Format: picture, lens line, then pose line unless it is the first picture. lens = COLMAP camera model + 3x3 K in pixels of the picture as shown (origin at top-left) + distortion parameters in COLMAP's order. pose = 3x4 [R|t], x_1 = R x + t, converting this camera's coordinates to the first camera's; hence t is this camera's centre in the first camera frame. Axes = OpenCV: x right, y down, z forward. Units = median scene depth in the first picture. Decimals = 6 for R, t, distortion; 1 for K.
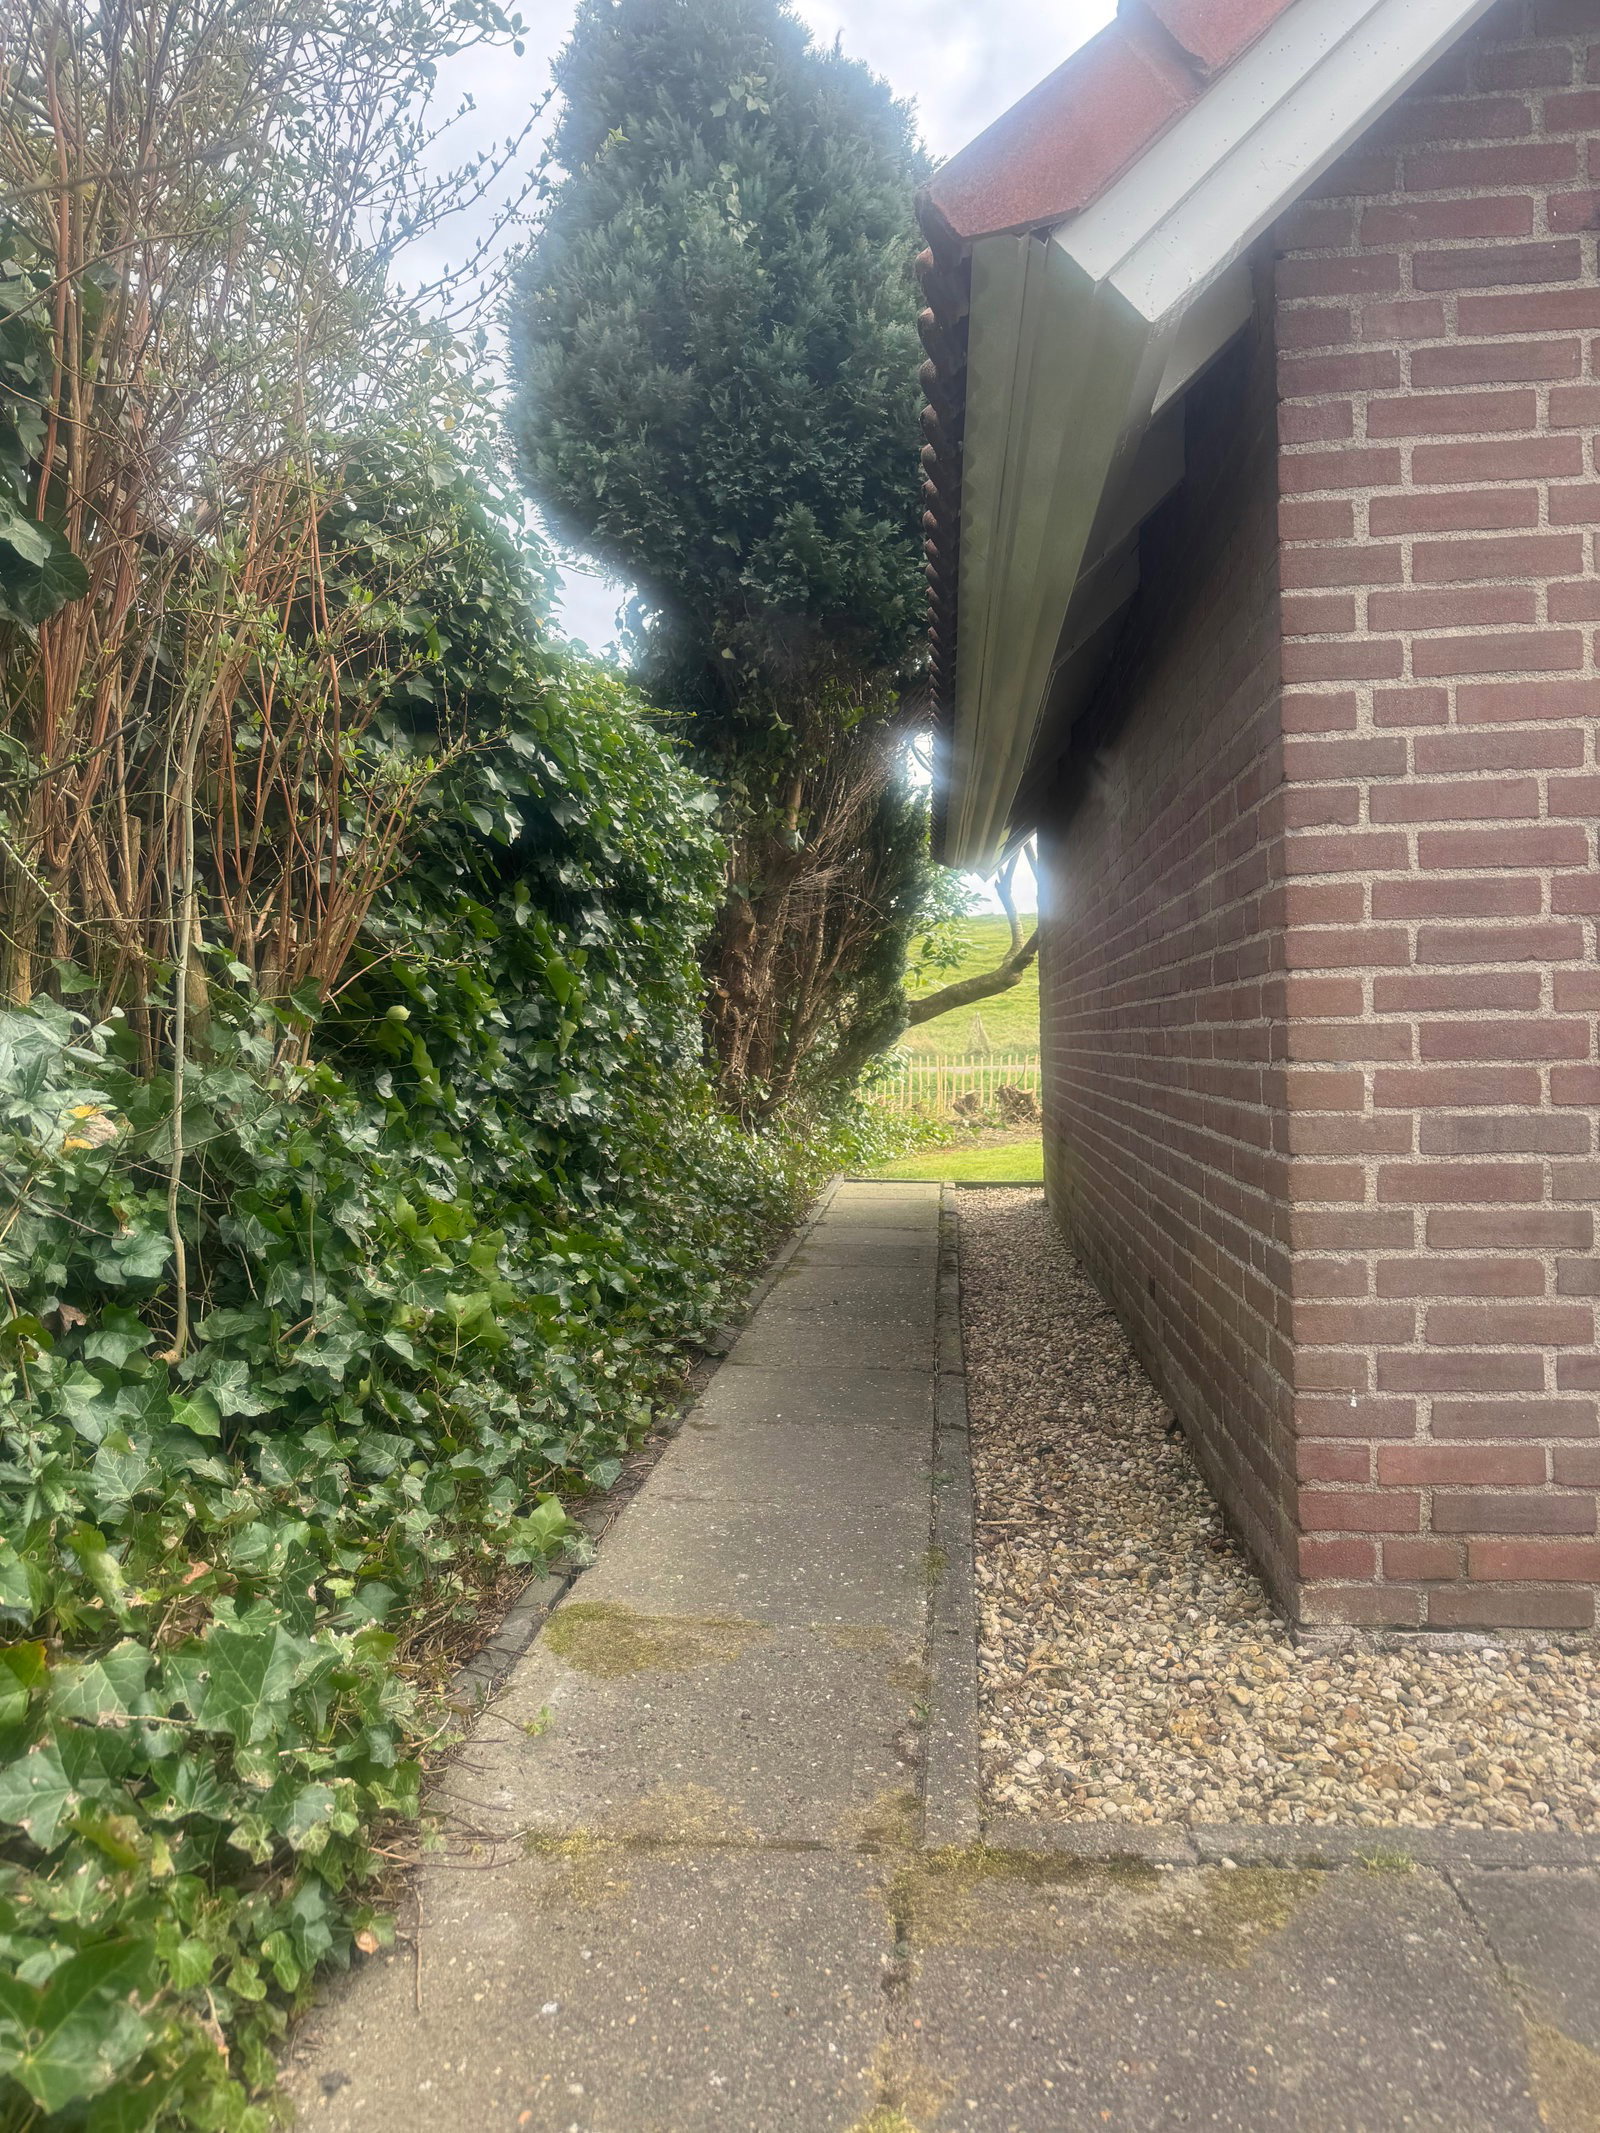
lens RADIAL K [[1498.1, 0, 800.0], [0, 1498.1, 1066.5], [0, 0, 1]] dist [0.104076, -0.143243]
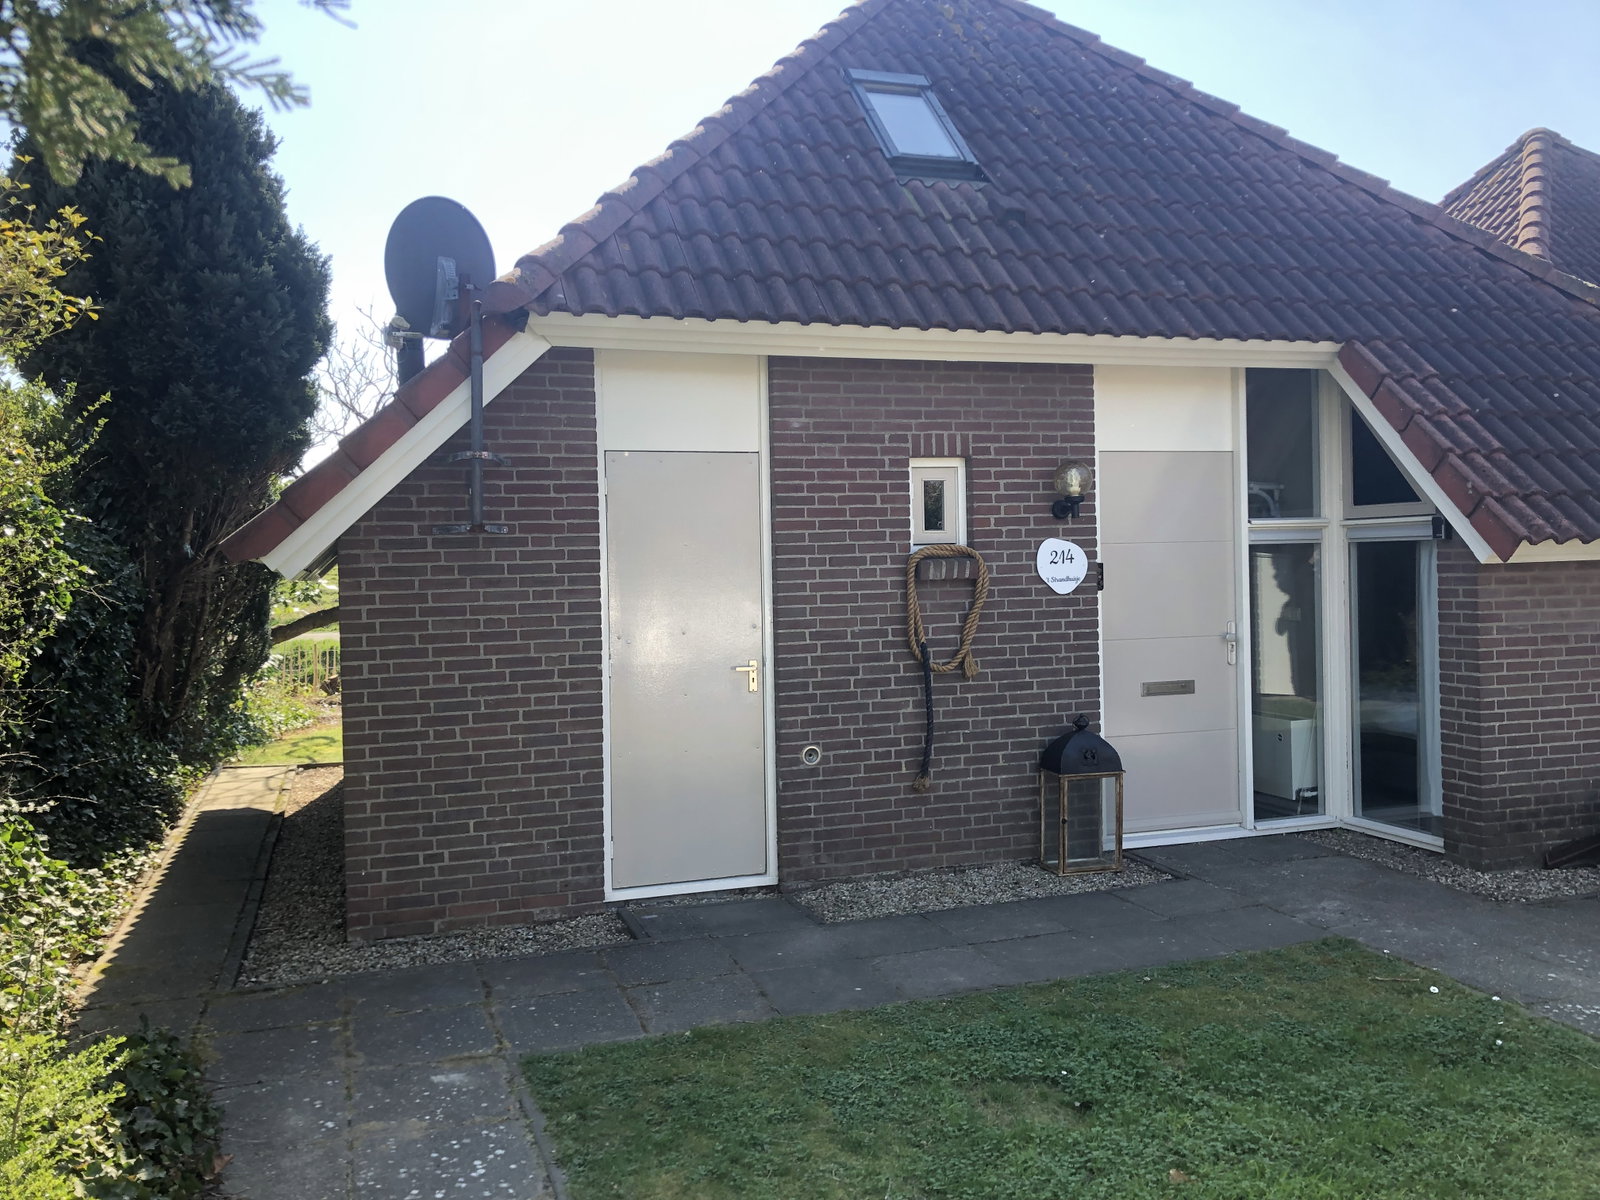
lens RADIAL K [[1381.9, 0, 798.5], [0, 1381.9, 573.9], [0, 0, 1]] dist [0.029775, -0.008072]
pose [[0.918715, 0.002099, 0.394915, 0.033677], [0.003464, 0.999905, -0.013371, -0.405322], [-0.394906, 0.013652, 0.918620, -2.258469]]
